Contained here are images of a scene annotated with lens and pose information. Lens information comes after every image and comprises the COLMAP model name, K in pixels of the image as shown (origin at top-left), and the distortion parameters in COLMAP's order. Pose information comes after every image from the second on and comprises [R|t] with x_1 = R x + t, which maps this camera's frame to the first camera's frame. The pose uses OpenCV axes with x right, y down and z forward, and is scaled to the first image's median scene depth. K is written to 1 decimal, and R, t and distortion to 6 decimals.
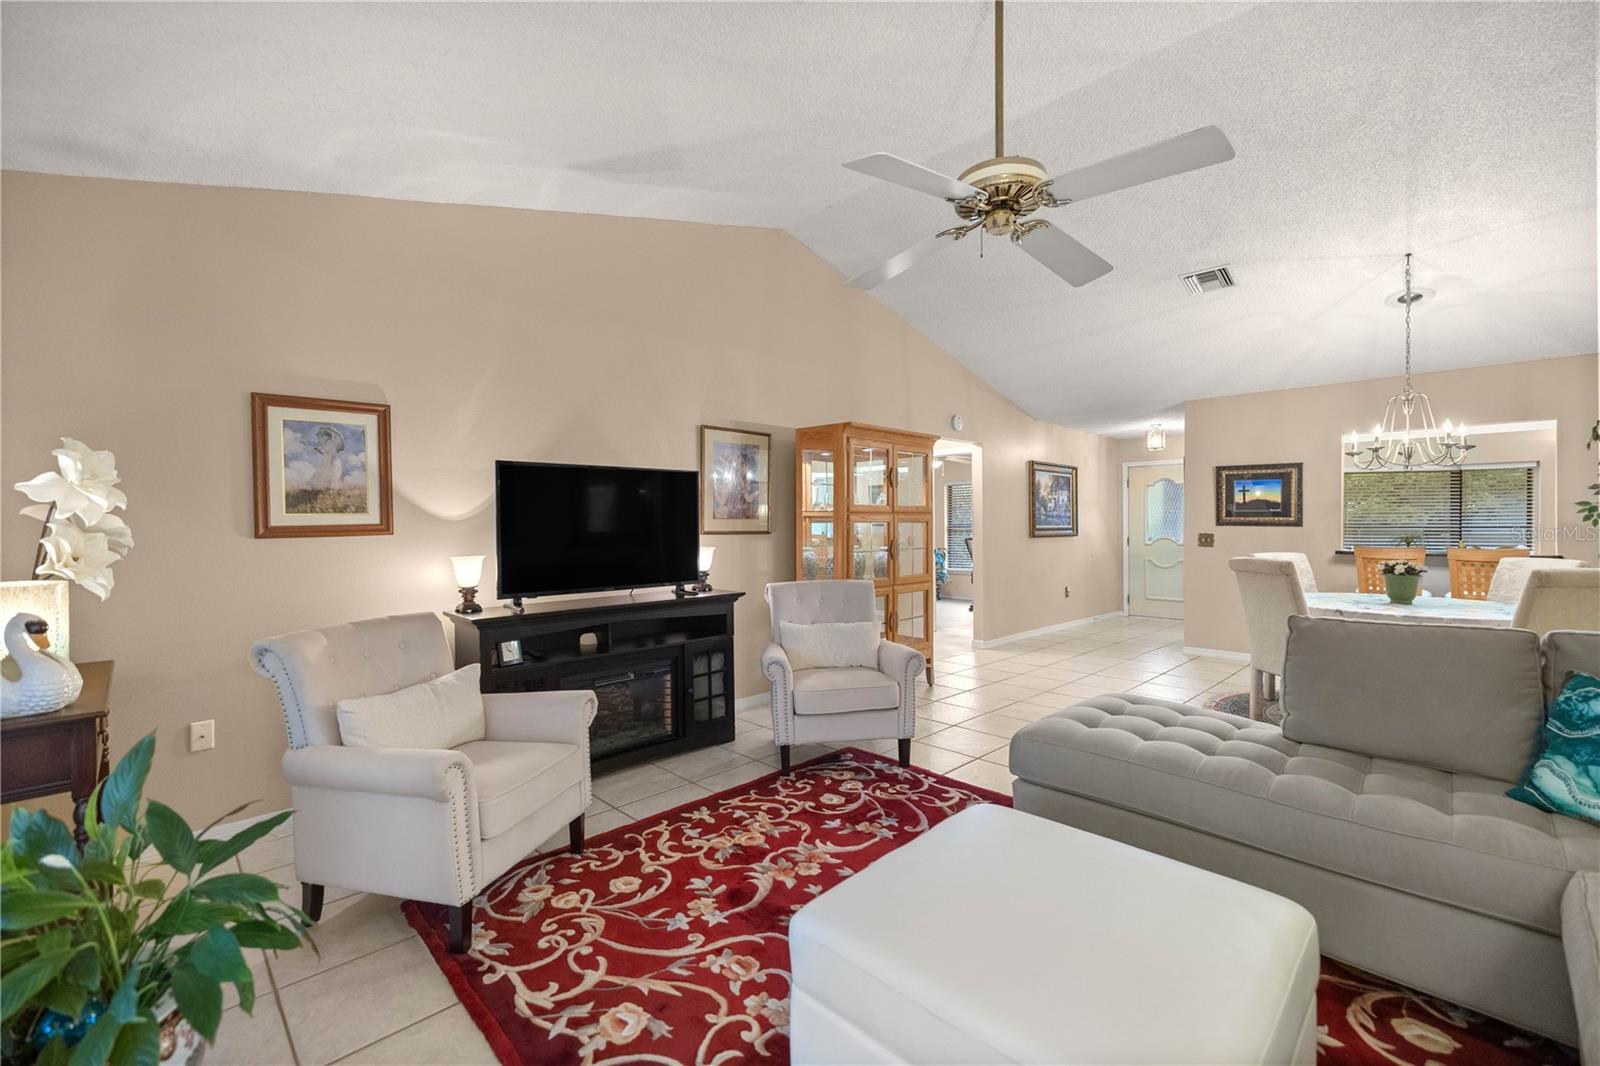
lens RADIAL K [[674.8, 0, 798.7], [0, 674.8, 514.1], [0, 0, 1]] dist [0.001755, 0.000388]
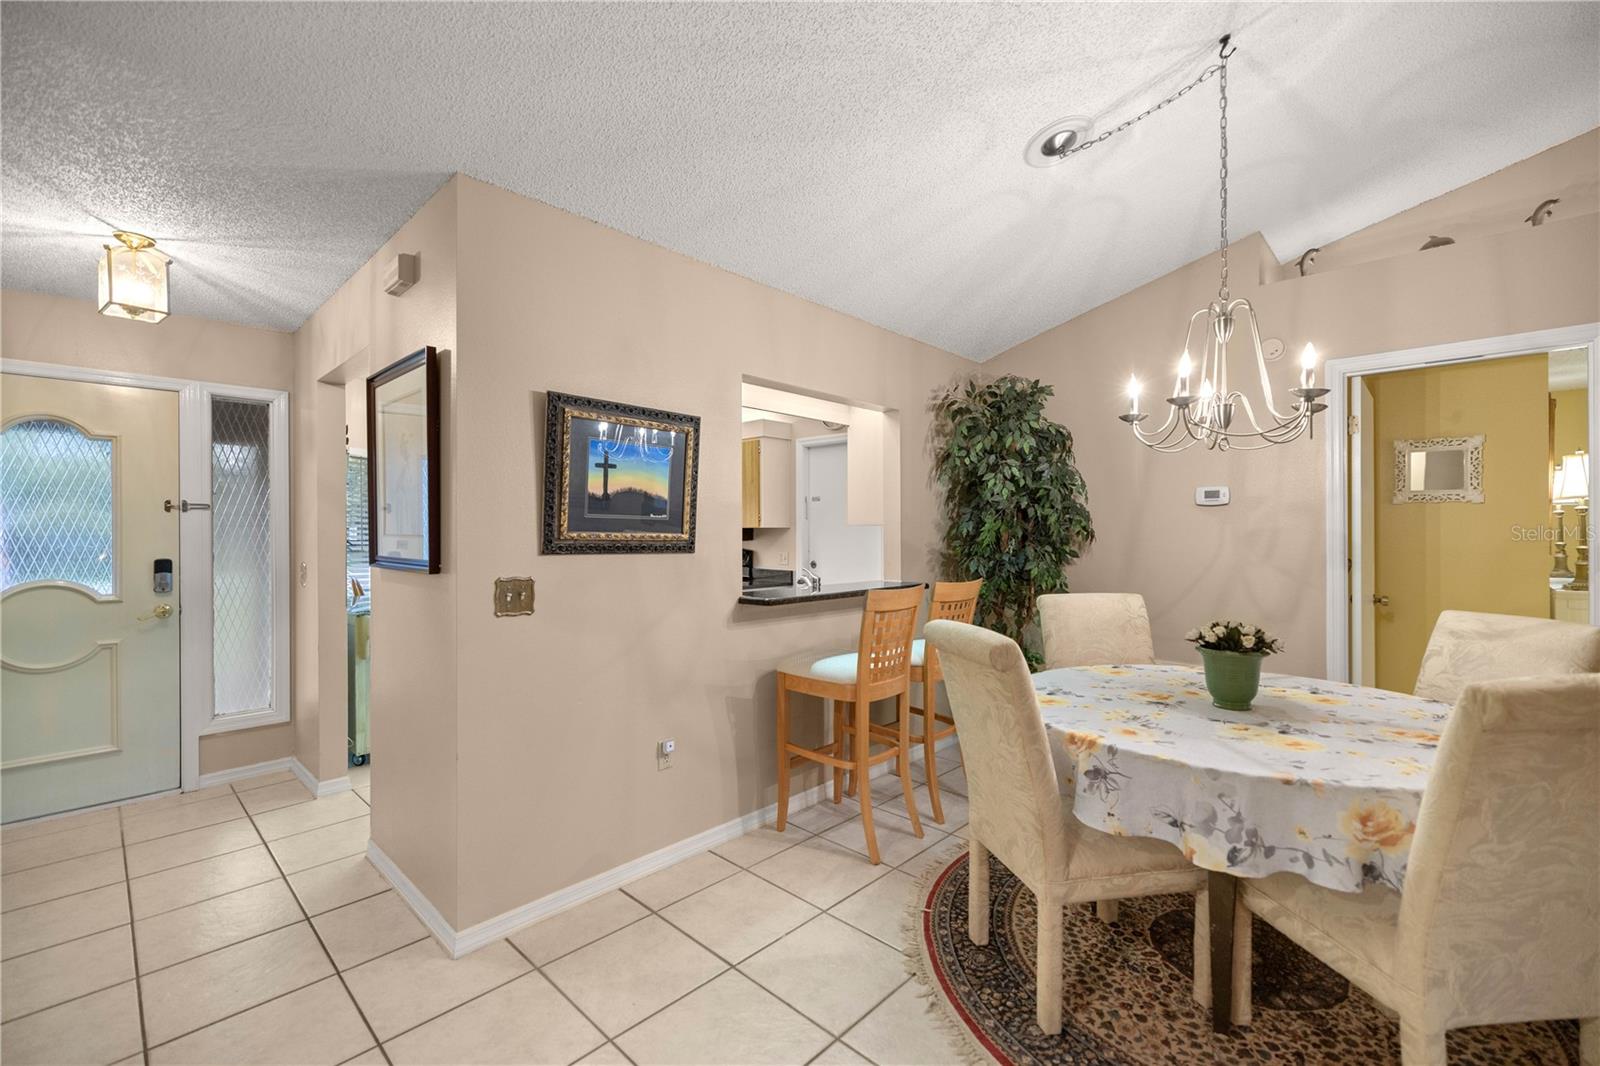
lens RADIAL K [[680.2, 0, 800.0], [0, 680.2, 533.0], [0, 0, 1]] dist [0.000939, 0.000186]
pose [[-0.035105, -0.003344, 0.999378, 0.661282], [-0.011399, 0.999931, 0.002946, 0.006730], [-0.999319, -0.011288, -0.035141, 2.332769]]
